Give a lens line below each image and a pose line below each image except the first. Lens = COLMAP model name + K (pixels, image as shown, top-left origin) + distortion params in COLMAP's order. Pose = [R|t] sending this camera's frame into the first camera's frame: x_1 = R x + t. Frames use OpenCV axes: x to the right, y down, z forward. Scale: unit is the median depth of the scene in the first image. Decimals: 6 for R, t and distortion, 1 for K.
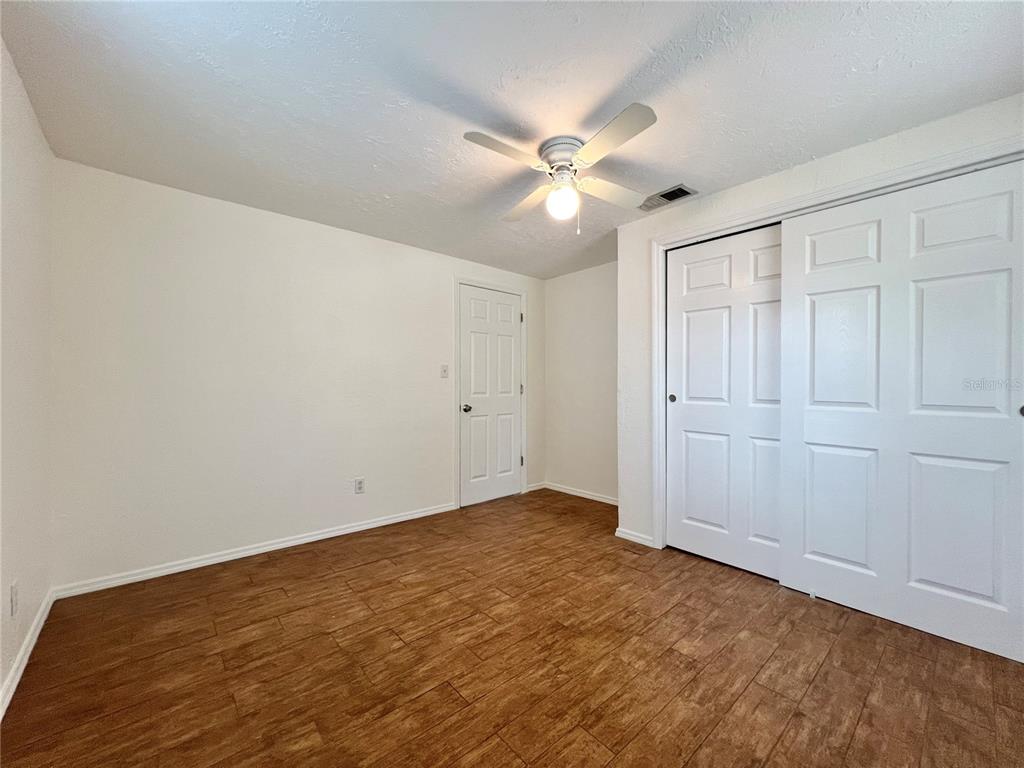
lens RADIAL K [[410.2, 0, 510.1], [0, 410.2, 381.5], [0, 0, 1]] dist [-0.001324, 0.000396]
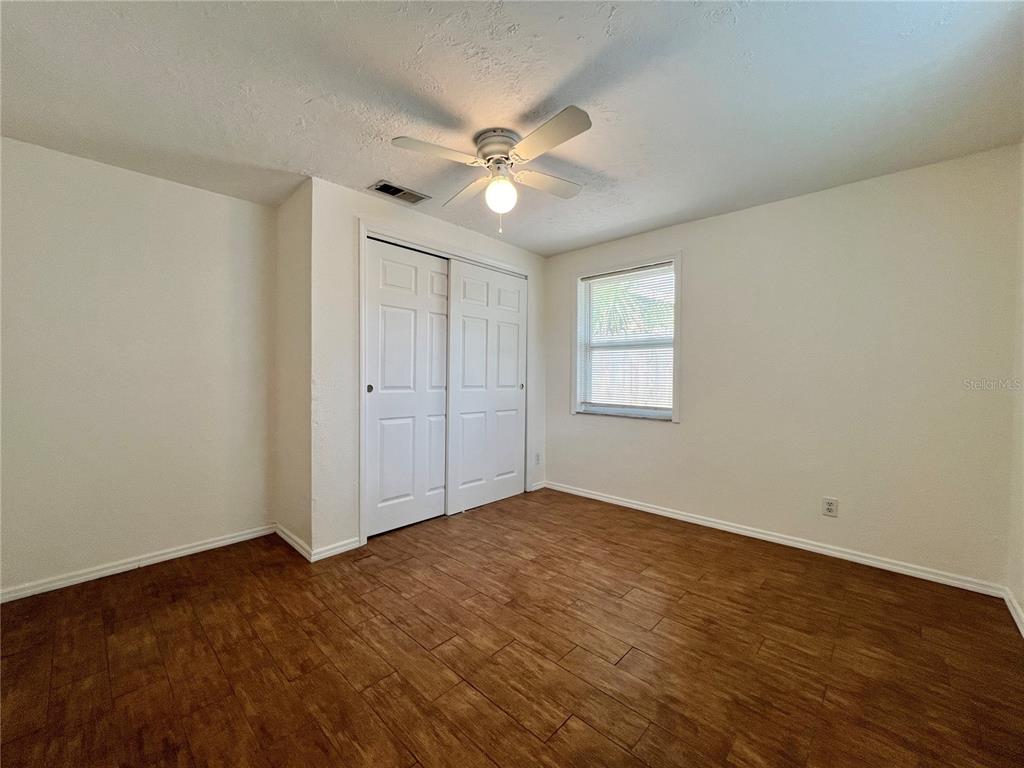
lens RADIAL K [[410.2, 0, 513.1], [0, 410.2, 381.7], [0, 0, 1]] dist [-0.001324, 0.000396]
pose [[-0.101760, -0.019596, 0.994616, -0.880745], [-0.014154, 0.999733, 0.018249, 0.001951], [-0.994708, -0.012221, -0.102010, 1.057511]]
